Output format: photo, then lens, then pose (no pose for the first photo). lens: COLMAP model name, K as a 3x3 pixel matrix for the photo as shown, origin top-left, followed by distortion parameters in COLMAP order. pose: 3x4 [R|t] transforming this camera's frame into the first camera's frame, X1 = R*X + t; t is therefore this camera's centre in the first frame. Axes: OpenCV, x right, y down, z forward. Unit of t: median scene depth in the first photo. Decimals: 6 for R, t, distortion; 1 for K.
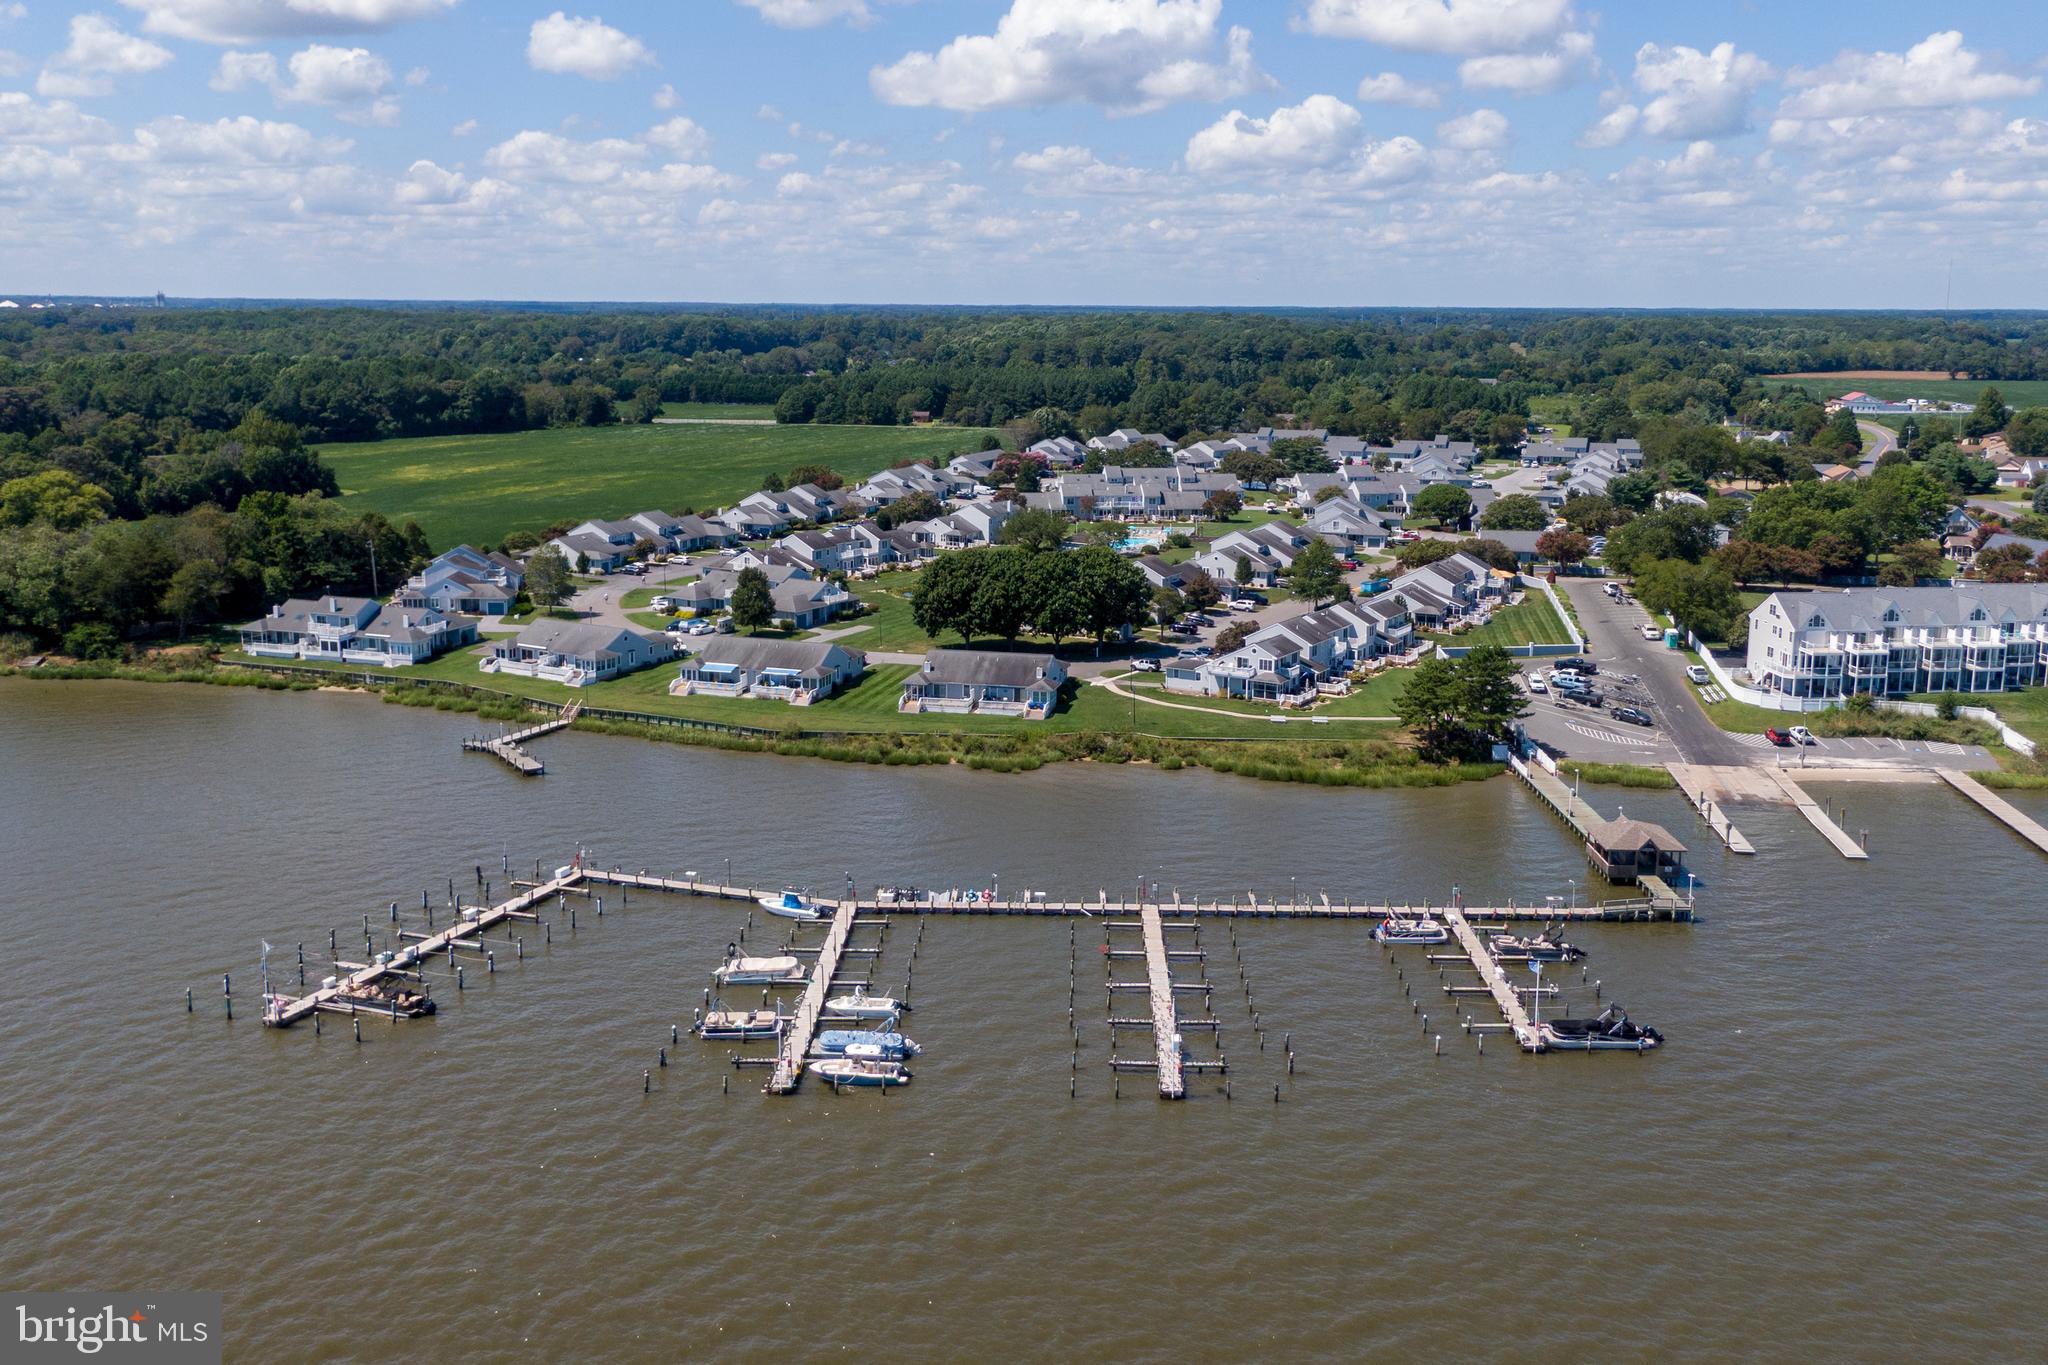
lens RADIAL K [[1725.9, 0, 1024.2], [0, 1725.9, 583.1], [0, 0, 1]] dist [0.025250, 0.002371]
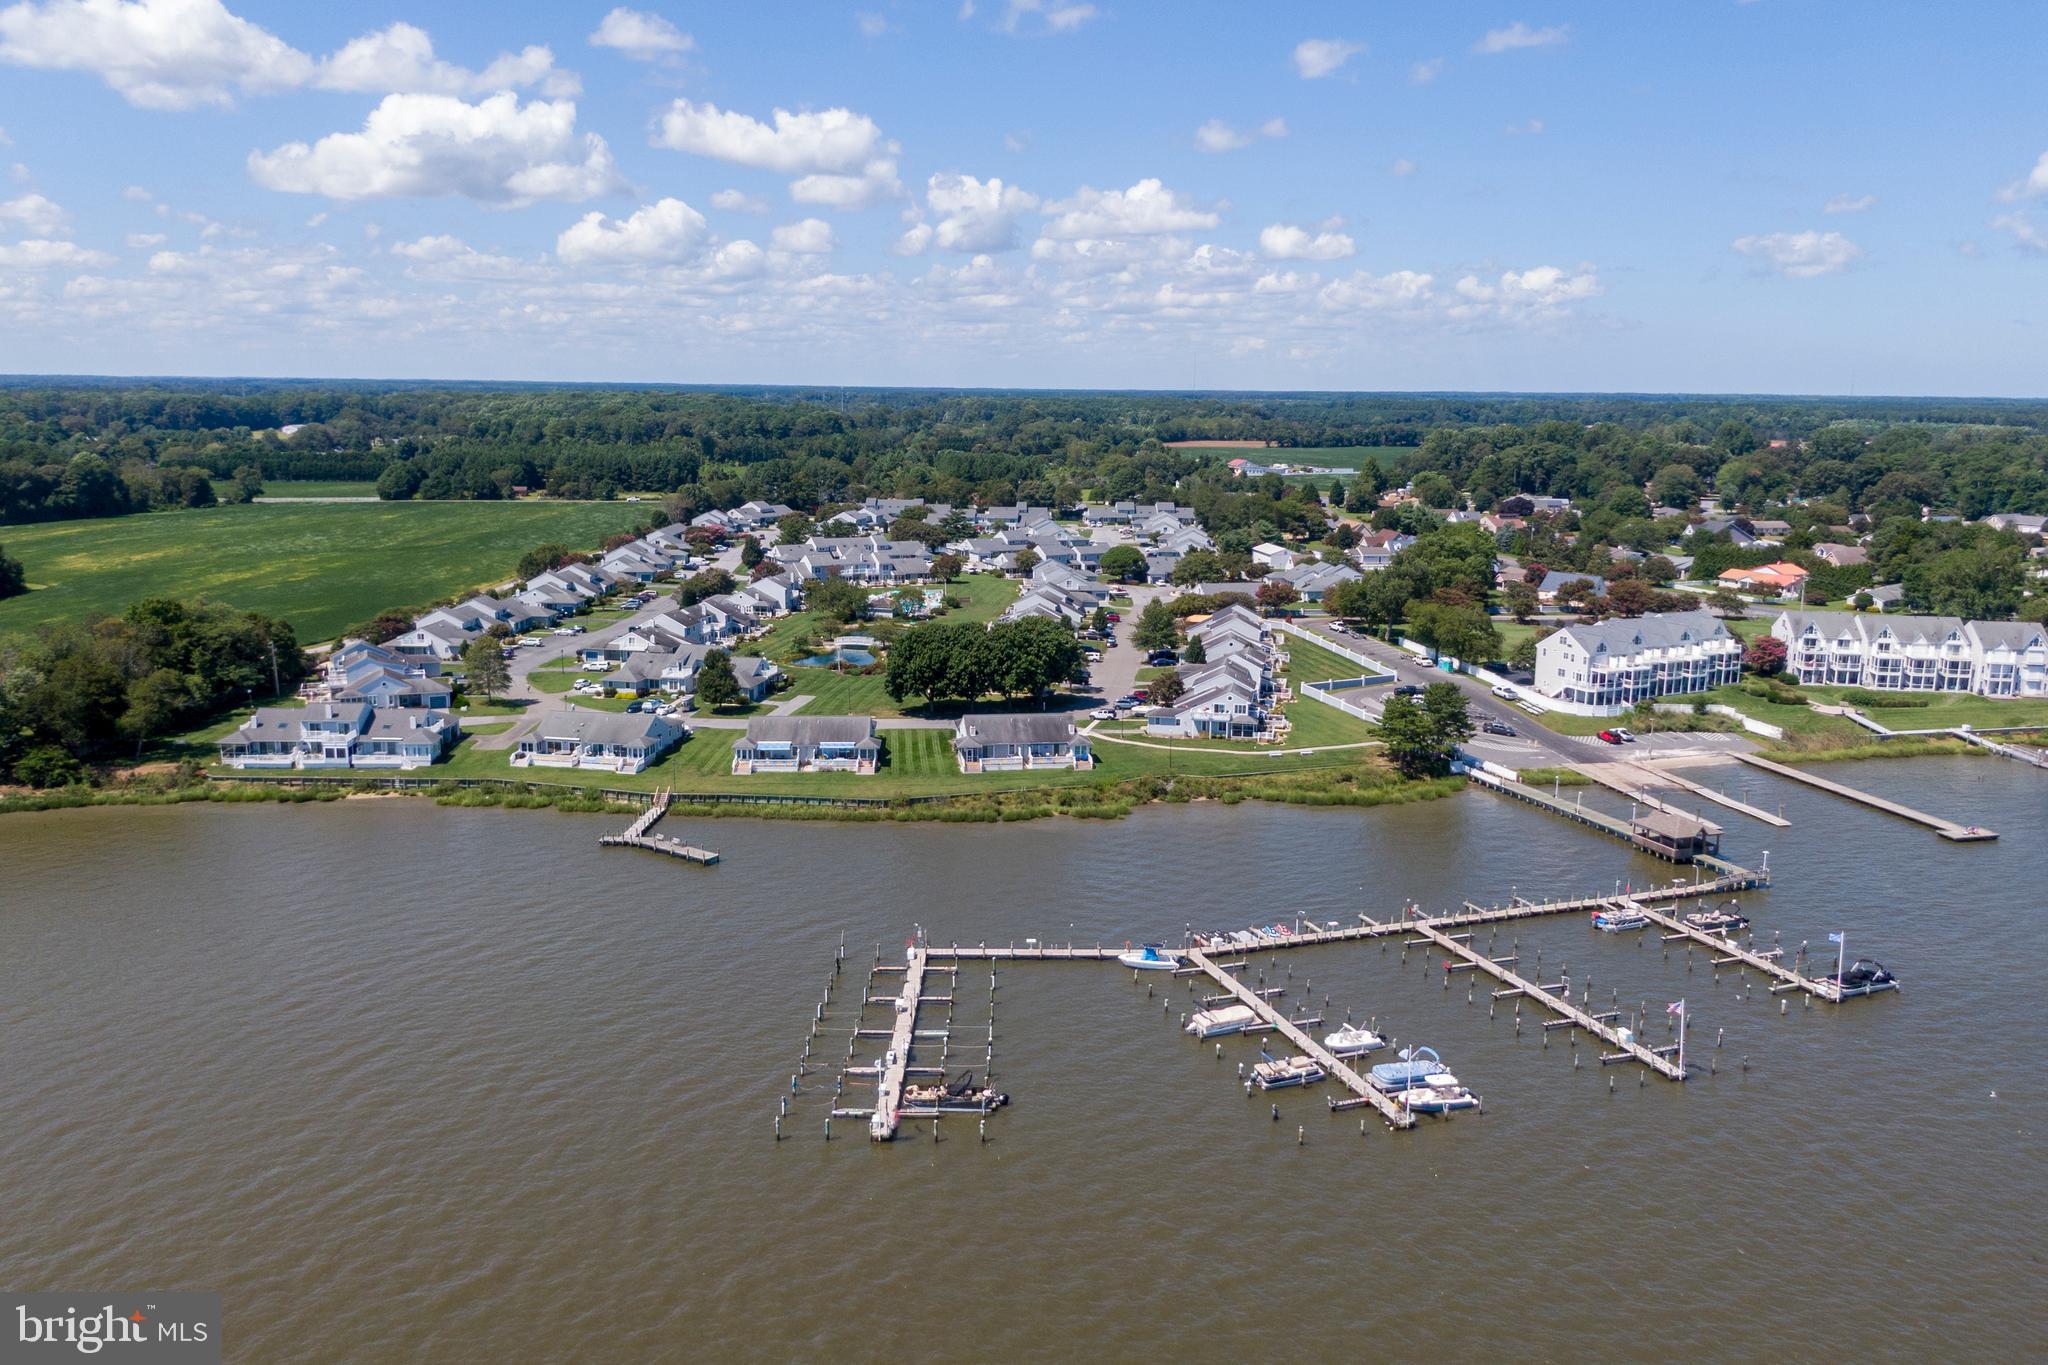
lens RADIAL K [[1454.5, 0, 1024.0], [0, 1454.5, 682.5], [0, 0, 1]] dist [0.049396, -0.077277]
pose [[0.941404, -0.062343, 0.331470, -0.306015], [0.048603, 0.997586, 0.049592, -0.026333], [-0.333761, -0.030576, 0.942162, 0.081441]]
